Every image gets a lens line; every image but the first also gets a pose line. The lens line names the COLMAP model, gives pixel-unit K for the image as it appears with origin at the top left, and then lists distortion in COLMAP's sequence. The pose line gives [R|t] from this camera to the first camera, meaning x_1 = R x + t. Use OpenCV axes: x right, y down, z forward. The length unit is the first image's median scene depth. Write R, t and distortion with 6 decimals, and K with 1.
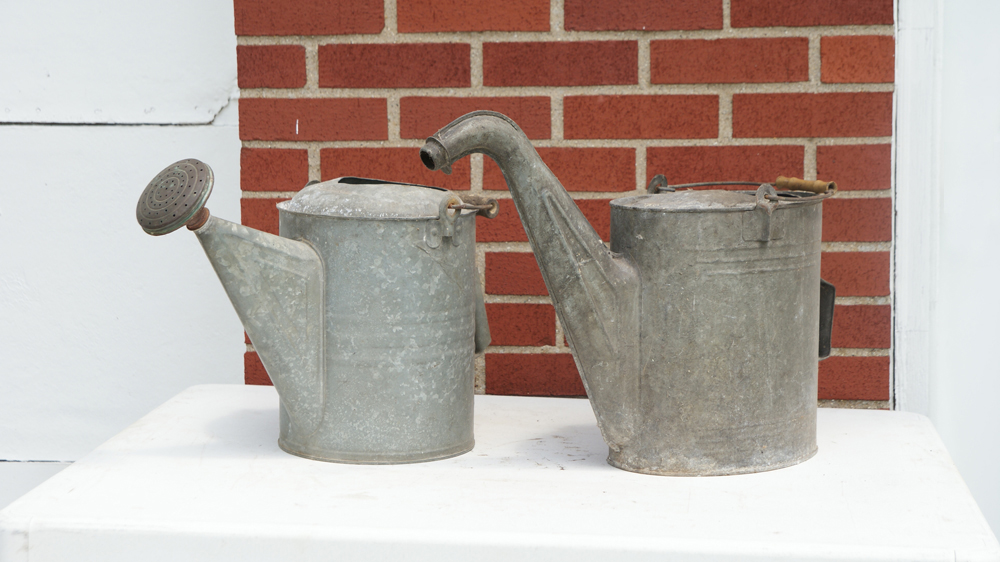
lens RADIAL K [[1832.1, 0, 500.7], [0, 1832.1, 280.0], [0, 0, 1]] dist [0.038910, 0.000000]
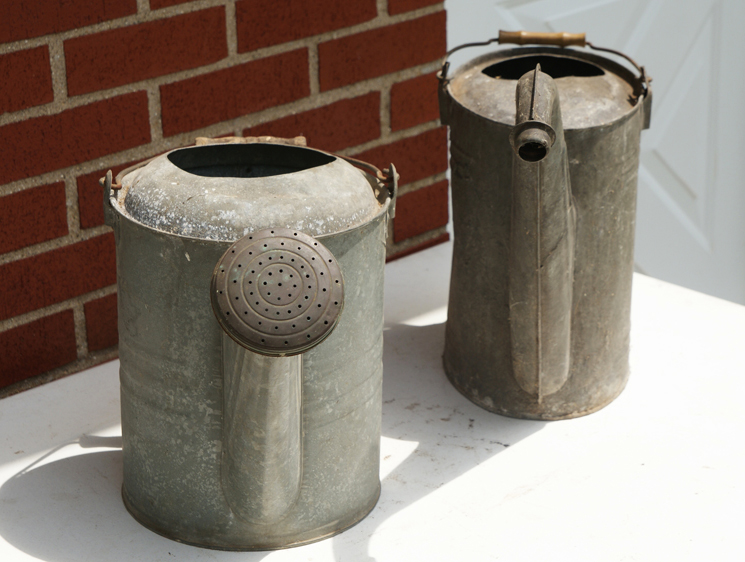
lens RADIAL K [[1903.8, 0, 378.0], [0, 1903.8, 285.1], [0, 0, 1]] dist [0.023345, 0.000000]
pose [[0.635313, -0.294201, 0.714019, -0.607965], [0.105693, 0.949015, 0.296985, -0.233320], [-0.764988, -0.113212, 0.634017, 0.497926]]
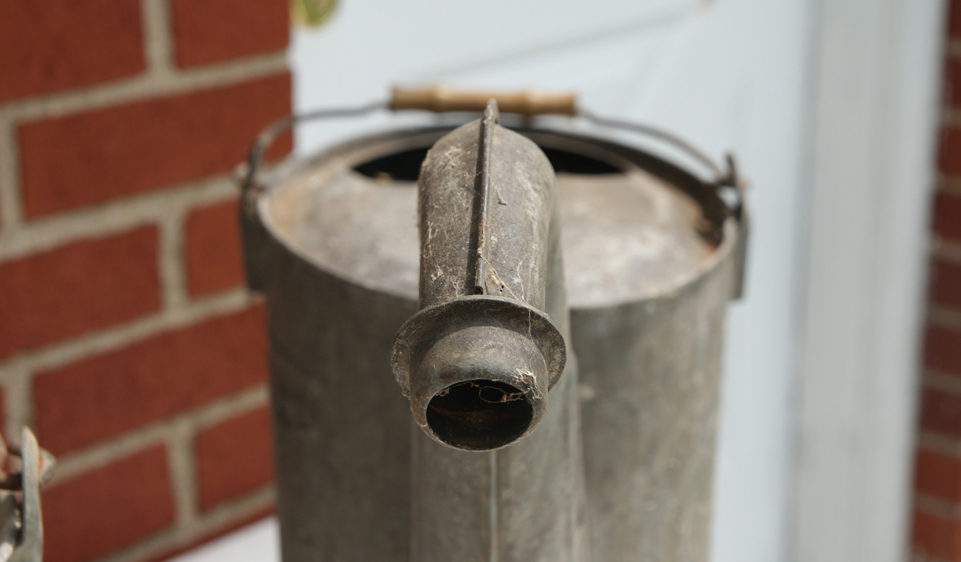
lens RADIAL K [[1937.4, 0, 481.3], [0, 1937.4, 280.6], [0, 0, 1]] dist [0.181772, 0.000000]
pose [[0.562062, -0.238741, 0.791889, -0.191515], [0.090027, 0.969405, 0.228360, -0.118065], [-0.822181, -0.057062, 0.566359, 0.806747]]
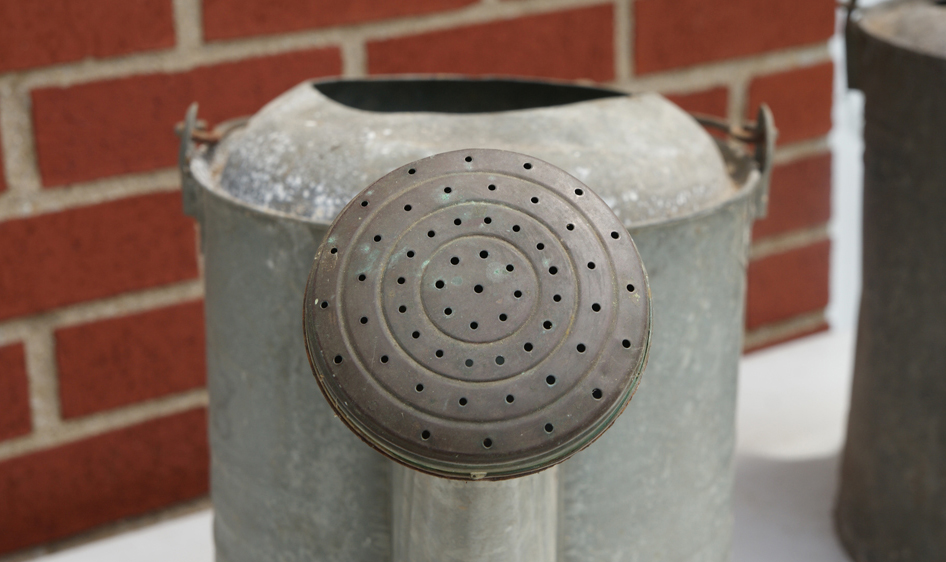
lens RADIAL K [[1907.2, 0, 468.4], [0, 1907.2, 275.0], [0, 0, 1]] dist [0.181772, 0.000000]
pose [[0.728602, -0.213132, 0.650933, -0.331018], [0.105167, 0.973896, 0.201163, -0.097822], [-0.676815, -0.078111, 0.731997, 0.751757]]
